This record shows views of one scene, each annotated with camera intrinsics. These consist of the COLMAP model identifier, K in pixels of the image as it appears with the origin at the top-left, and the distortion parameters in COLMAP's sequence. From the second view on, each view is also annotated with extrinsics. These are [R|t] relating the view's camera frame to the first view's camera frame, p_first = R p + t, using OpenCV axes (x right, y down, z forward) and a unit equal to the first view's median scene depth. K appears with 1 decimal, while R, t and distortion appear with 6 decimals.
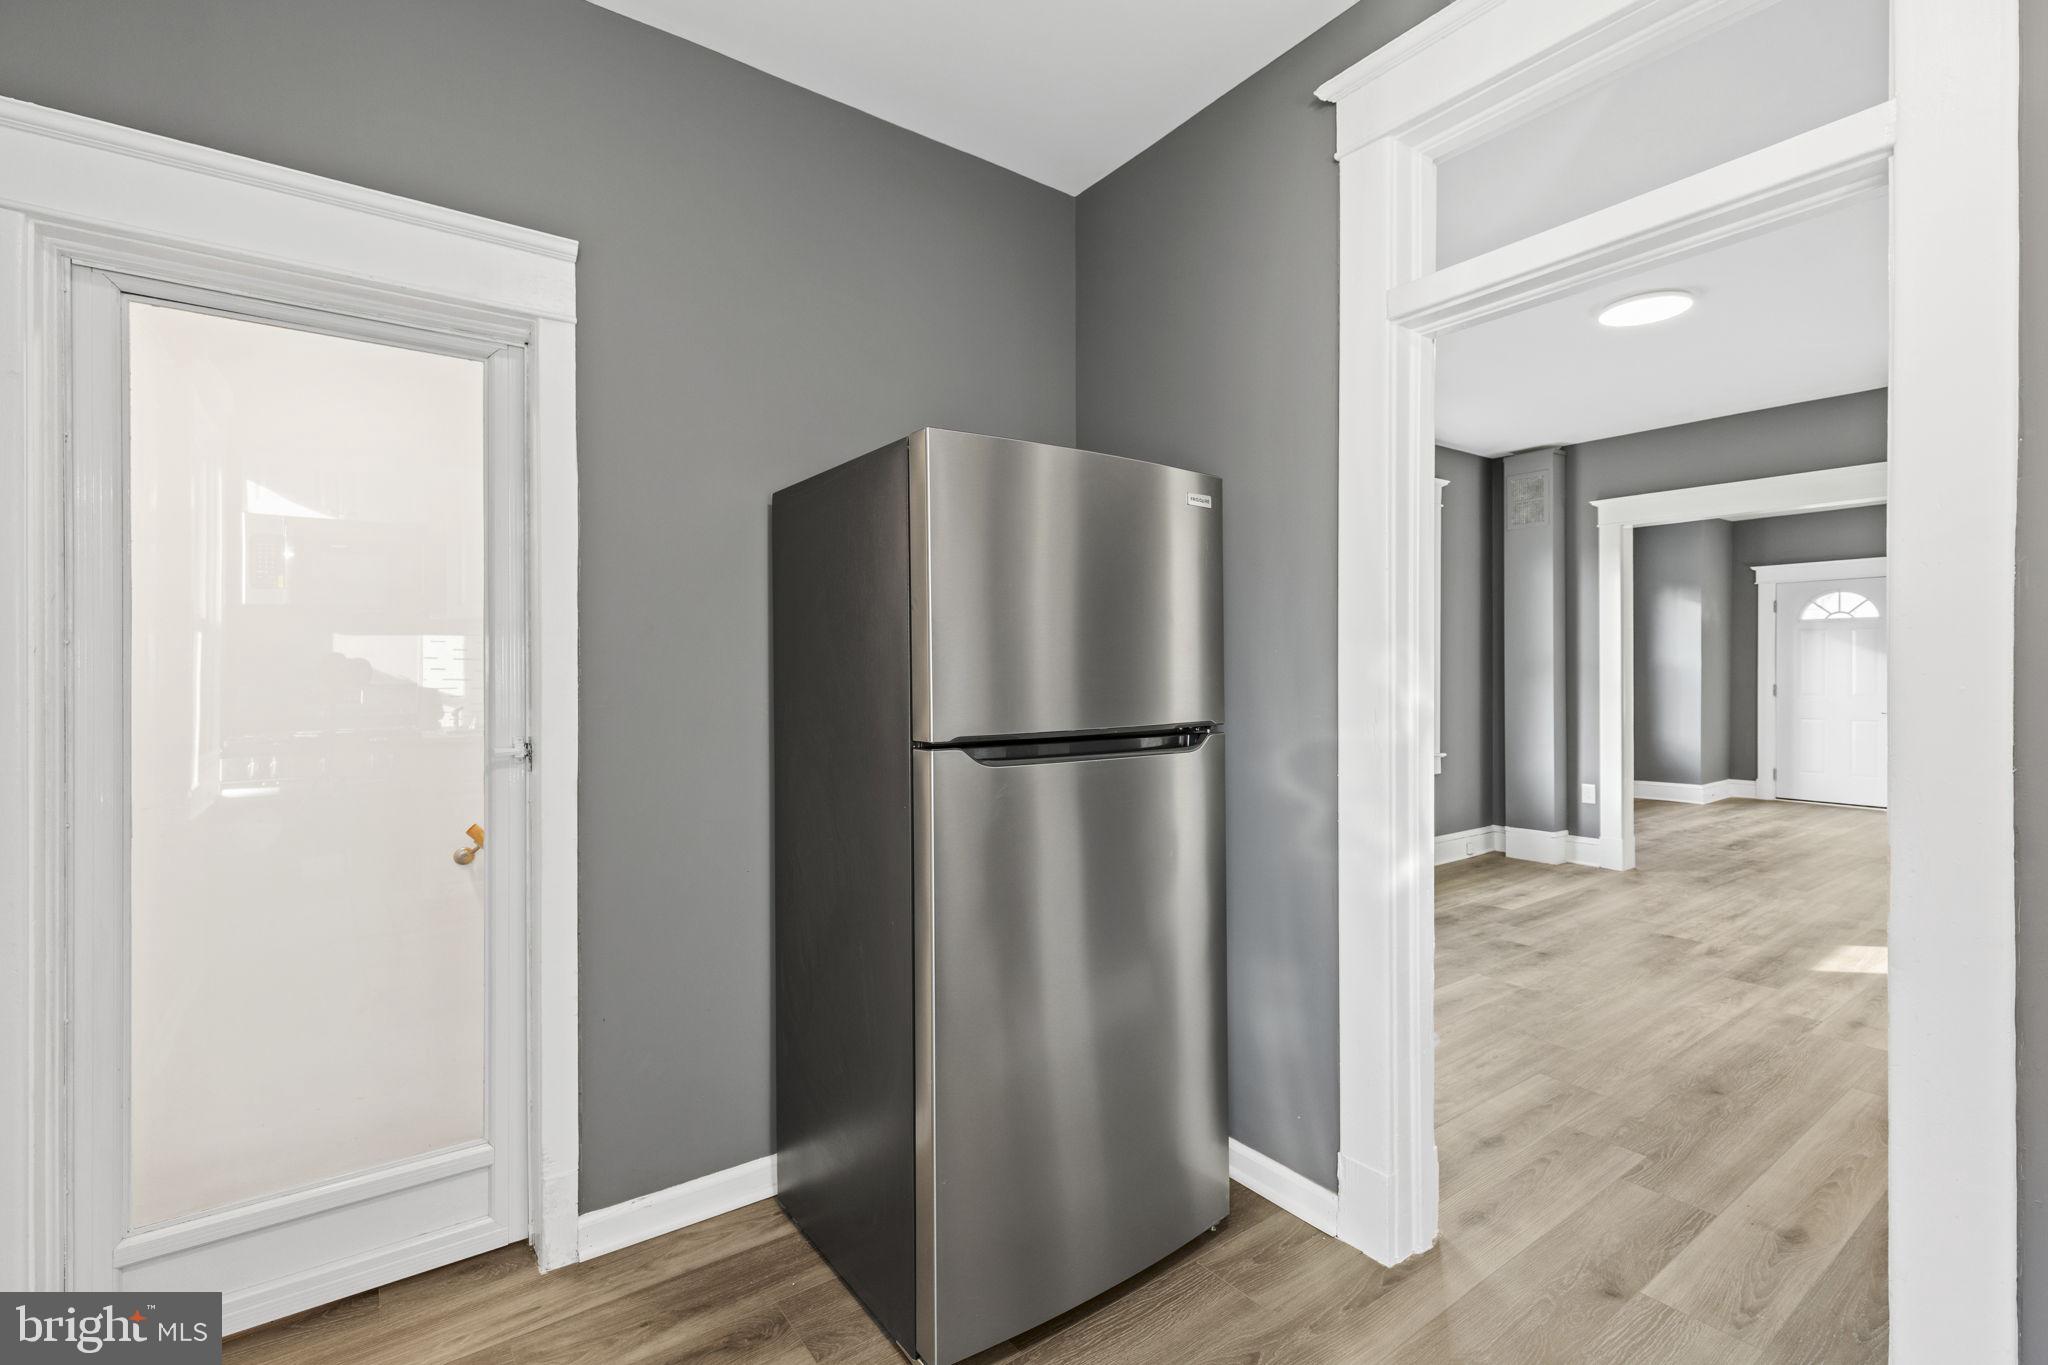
lens RADIAL K [[922.4, 0, 1033.9], [0, 922.4, 672.6], [0, 0, 1]] dist [0.010305, -0.001682]
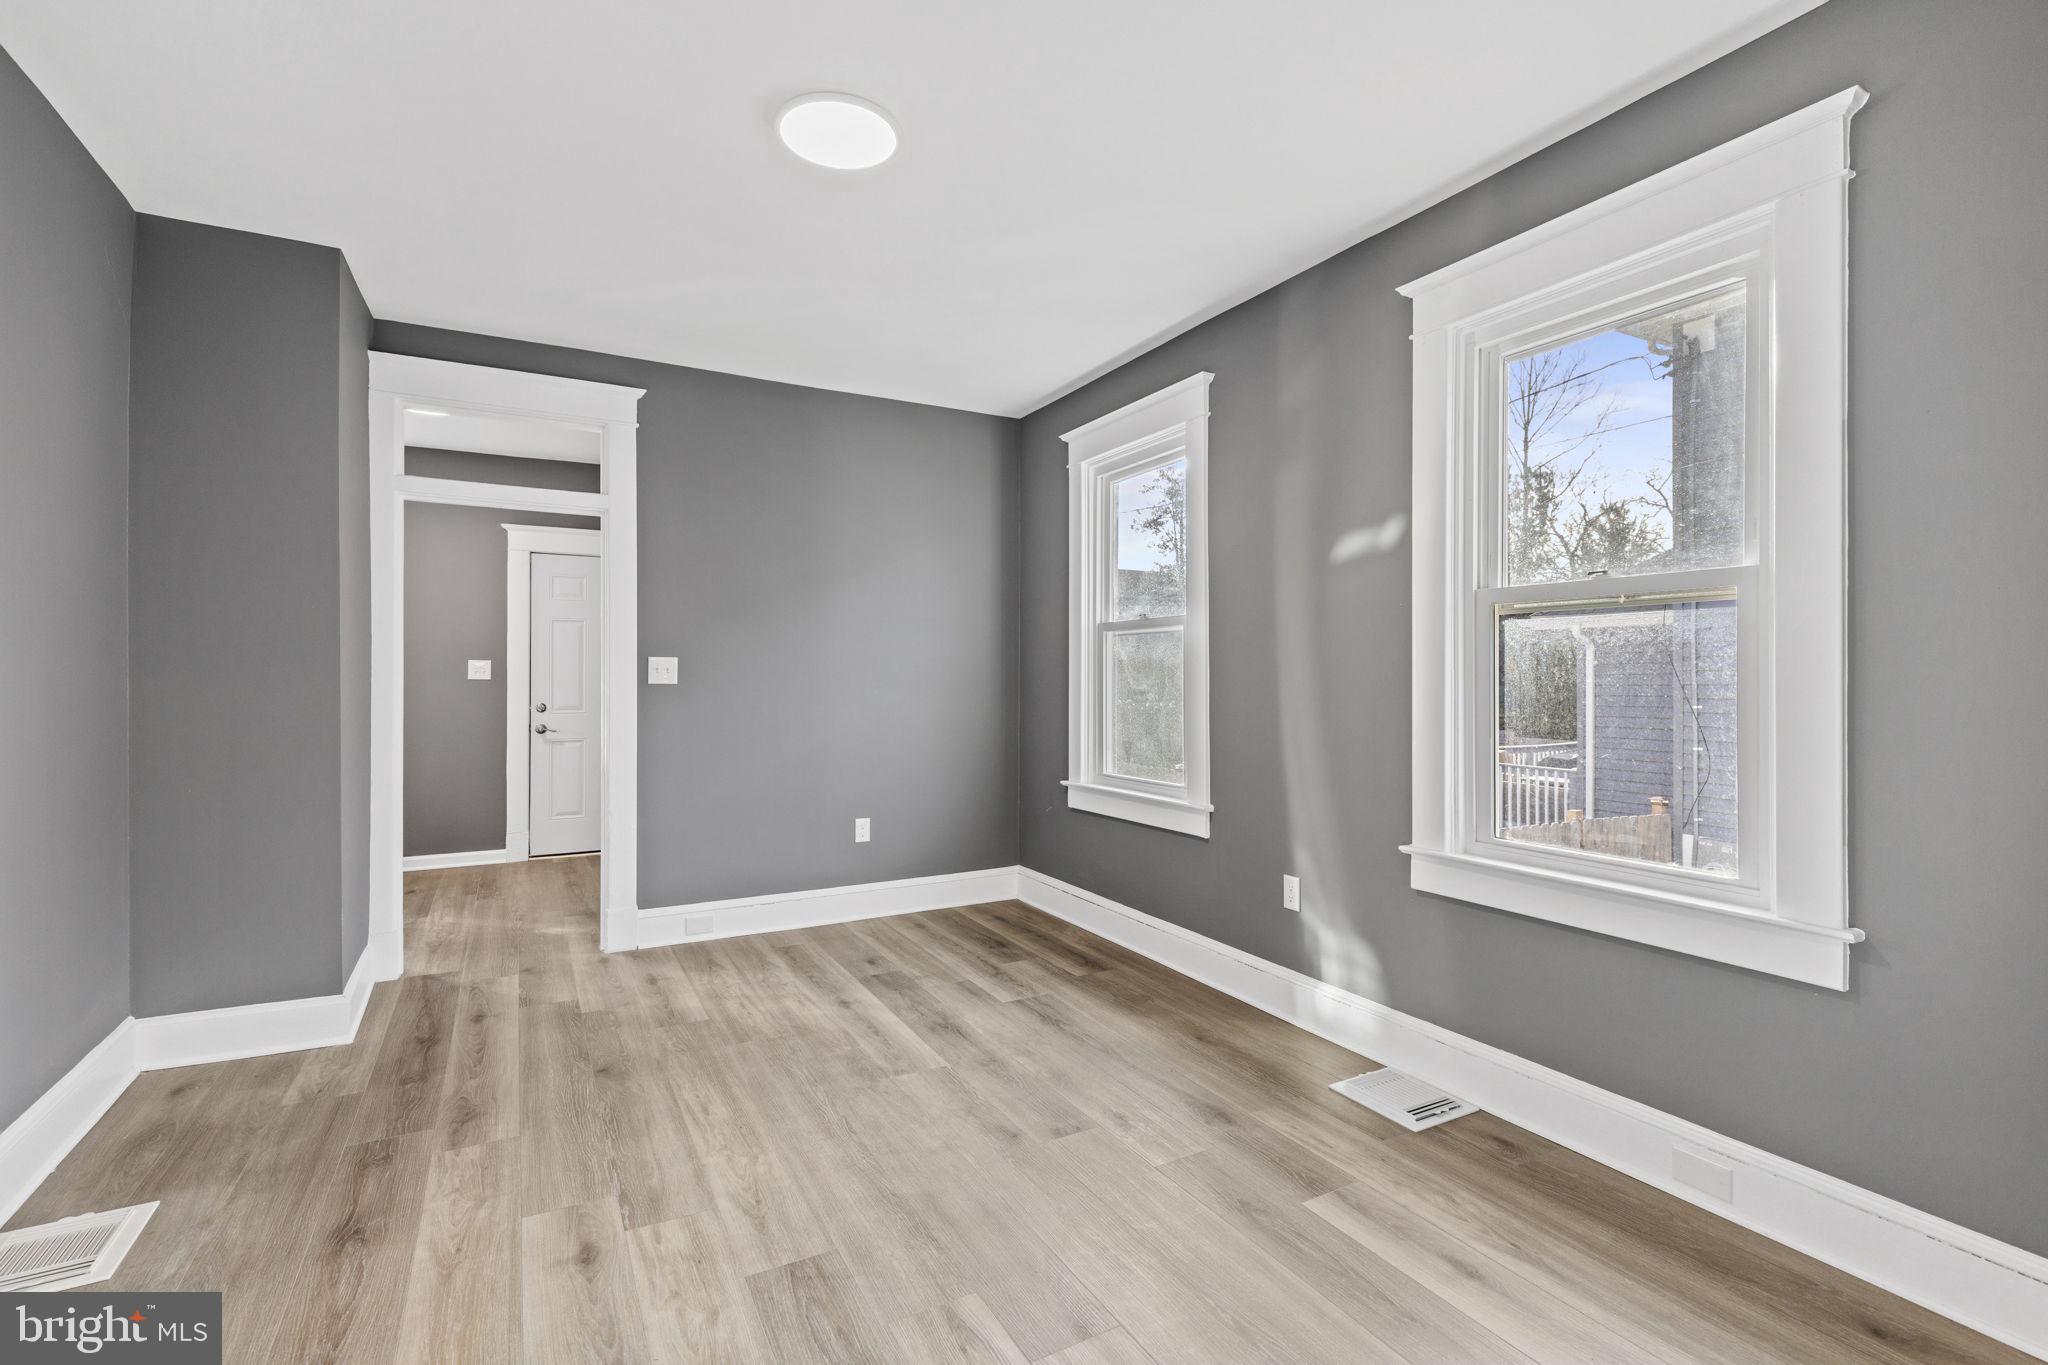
lens RADIAL K [[922.4, 0, 1030.9], [0, 922.4, 680.2], [0, 0, 1]] dist [0.010305, -0.001682]
pose [[-0.132190, 0.005159, -0.991211, 1.518875], [-0.002311, 0.999982, 0.005513, -0.002564], [0.991222, 0.003020, -0.132175, 1.435765]]
